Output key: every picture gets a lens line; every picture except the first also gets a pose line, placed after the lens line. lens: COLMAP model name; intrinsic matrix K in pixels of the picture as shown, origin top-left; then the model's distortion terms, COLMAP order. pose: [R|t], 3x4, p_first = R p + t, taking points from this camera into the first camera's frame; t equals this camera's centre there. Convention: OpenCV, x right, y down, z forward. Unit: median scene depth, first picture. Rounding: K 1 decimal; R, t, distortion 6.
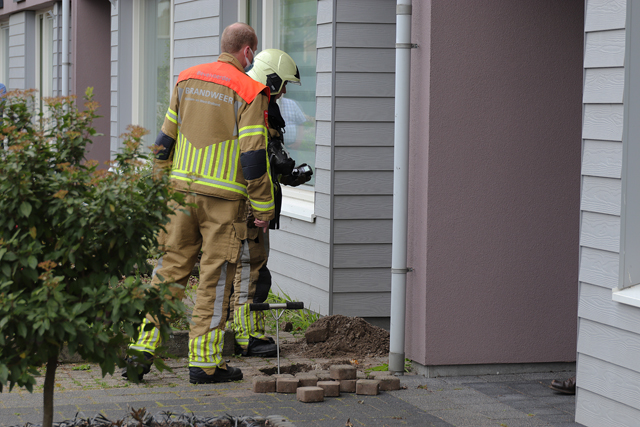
lens RADIAL K [[2033.3, 0, 320.0], [0, 2033.3, 213.5], [0, 0, 1]] dist [-0.006163, 0.000000]
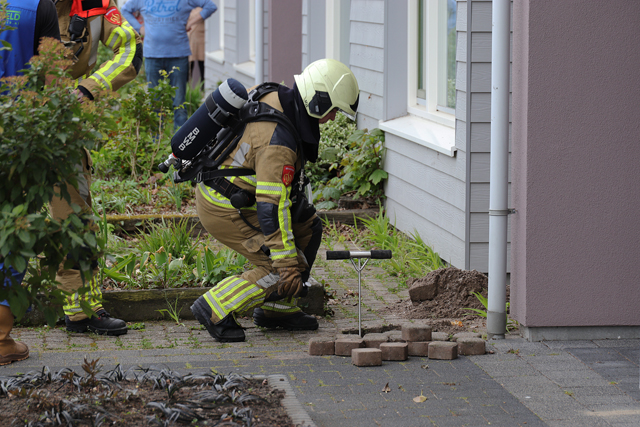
lens RADIAL K [[2783.3, 0, 320.0], [0, 2783.3, 213.6], [0, 0, 1]] dist [0.026440, 0.000000]
pose [[0.985545, 0.004435, -0.169353, 0.159991], [-0.001160, 0.999811, 0.019432, 0.006775], [0.169407, -0.018954, 0.985364, -0.128497]]
